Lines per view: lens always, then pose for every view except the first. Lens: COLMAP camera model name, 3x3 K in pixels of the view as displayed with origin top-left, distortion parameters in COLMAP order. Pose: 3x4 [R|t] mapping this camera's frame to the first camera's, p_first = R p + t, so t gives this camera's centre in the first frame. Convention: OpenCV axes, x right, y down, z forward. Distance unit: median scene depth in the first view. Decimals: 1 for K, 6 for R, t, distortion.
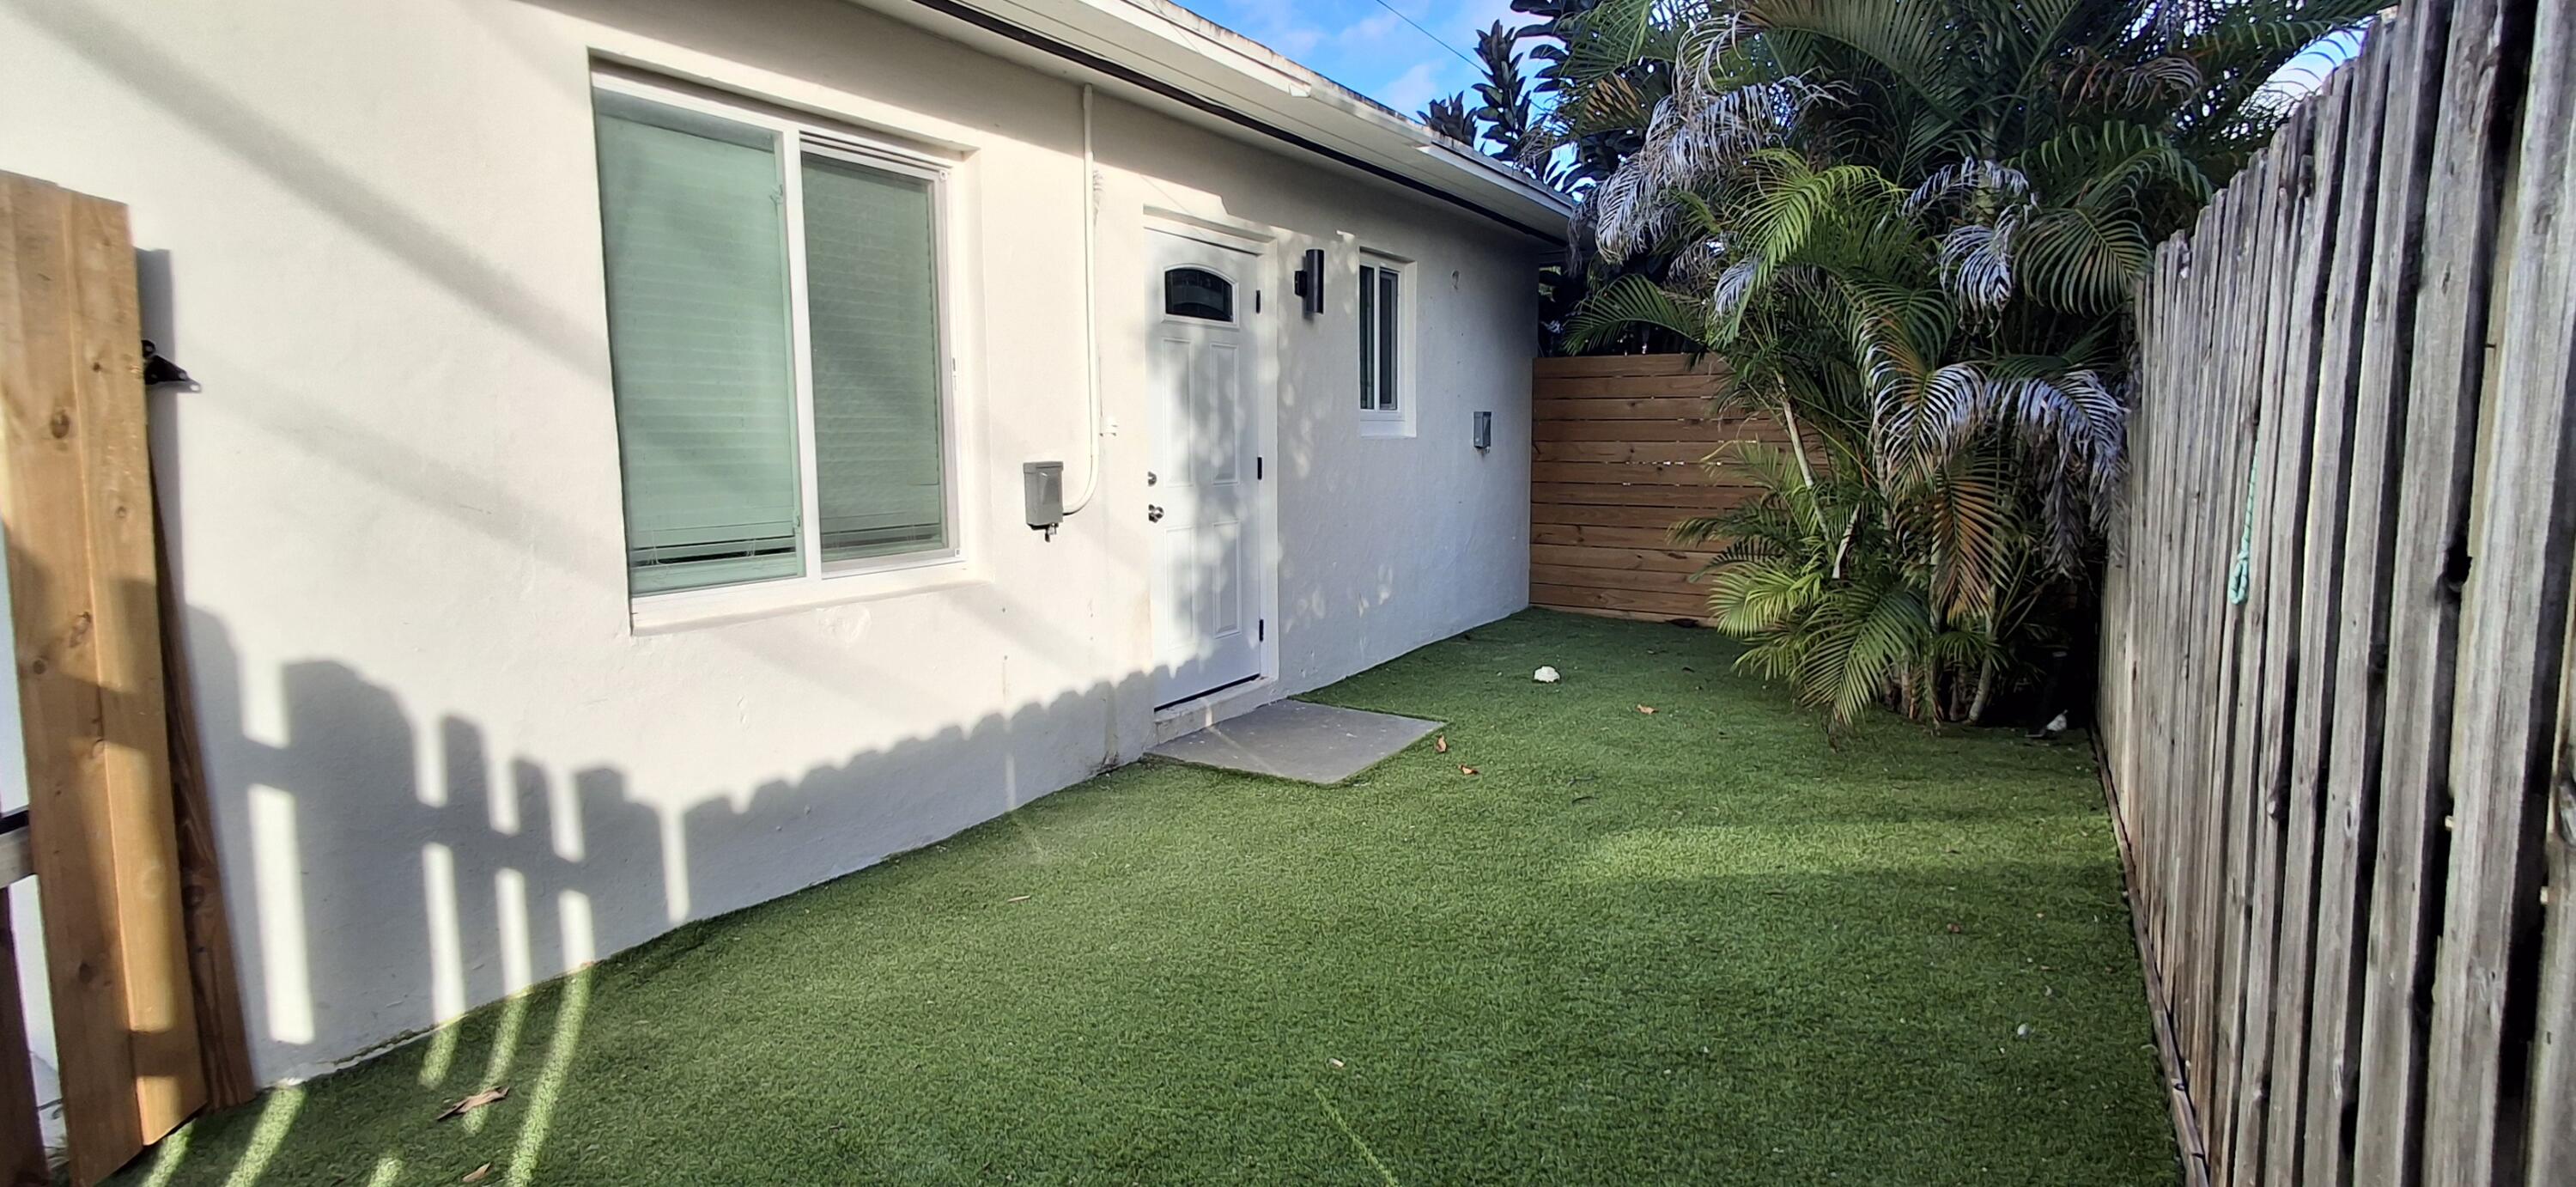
lens RADIAL K [[1200.4, 0, 1323.0], [0, 1200.4, 577.7], [0, 0, 1]] dist [0.000206, 0.000513]
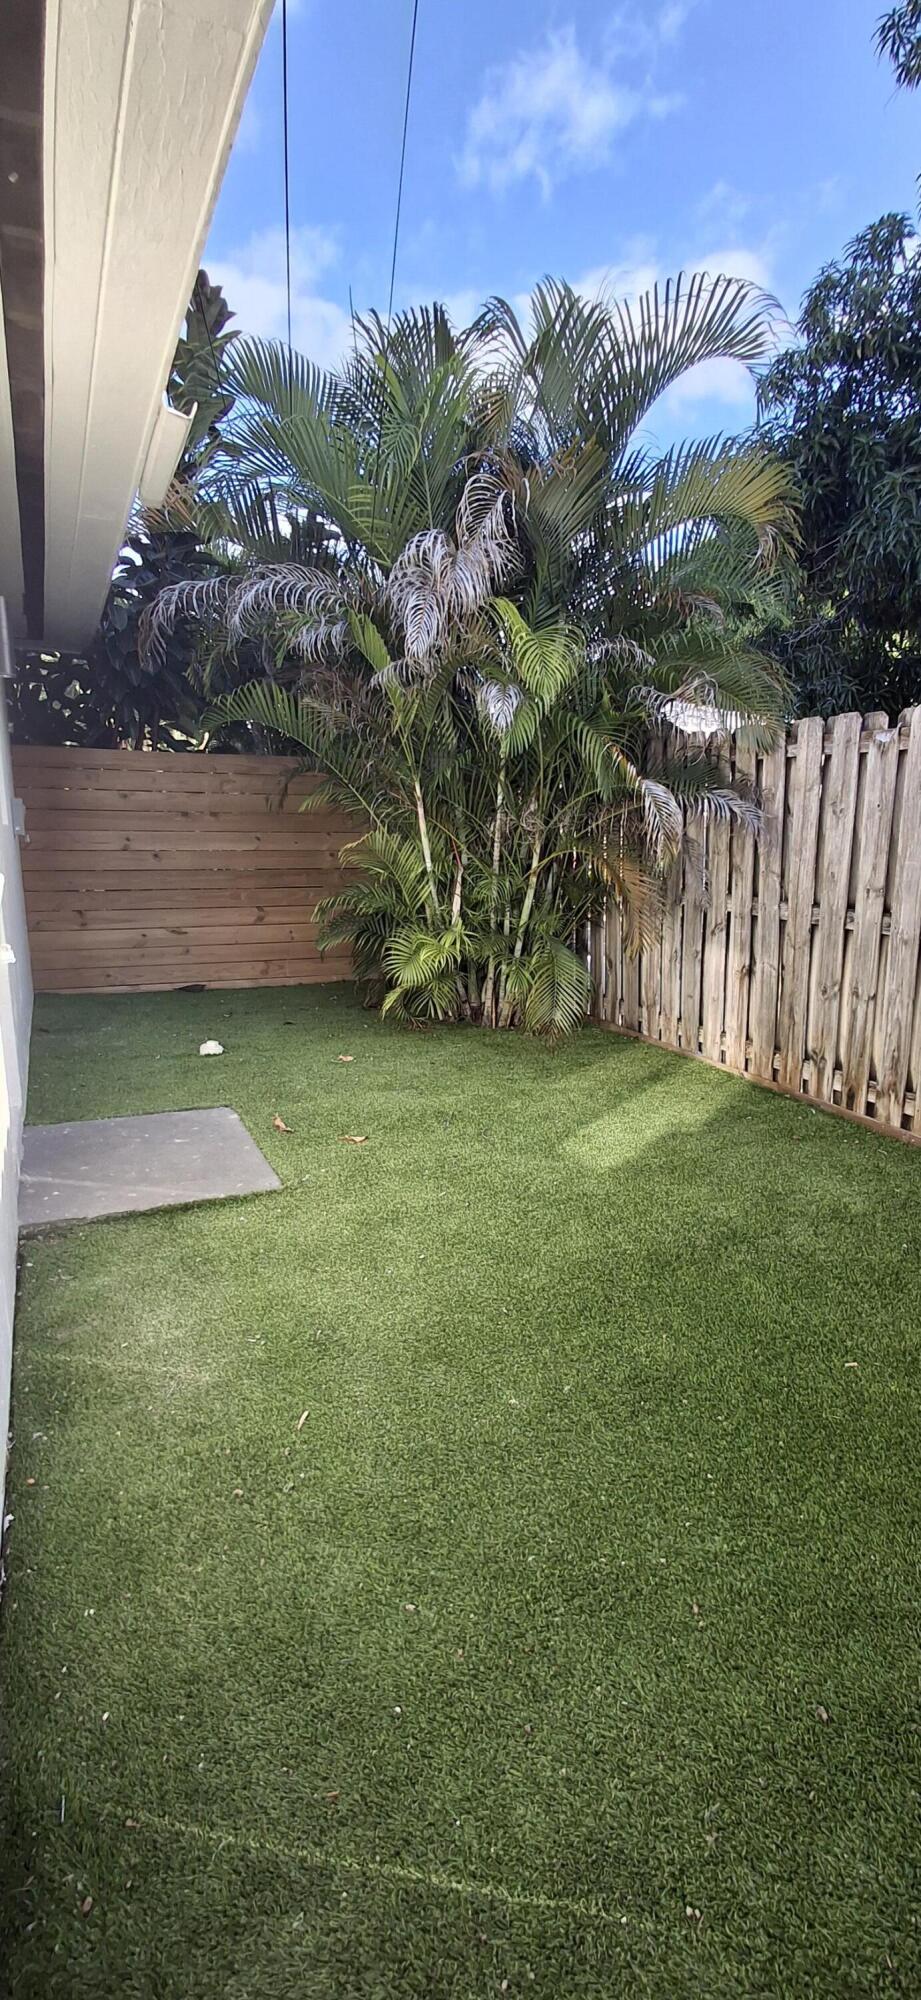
lens RADIAL K [[933.4, 0, 474.4], [0, 933.4, 1040.6], [0, 0, 1]] dist [-0.001020, 0.011151]
pose [[0.582438, -0.175581, 0.793686, -0.395596], [0.089347, 0.984305, 0.152184, -0.038461], [-0.807950, -0.017724, 0.588985, 0.348082]]
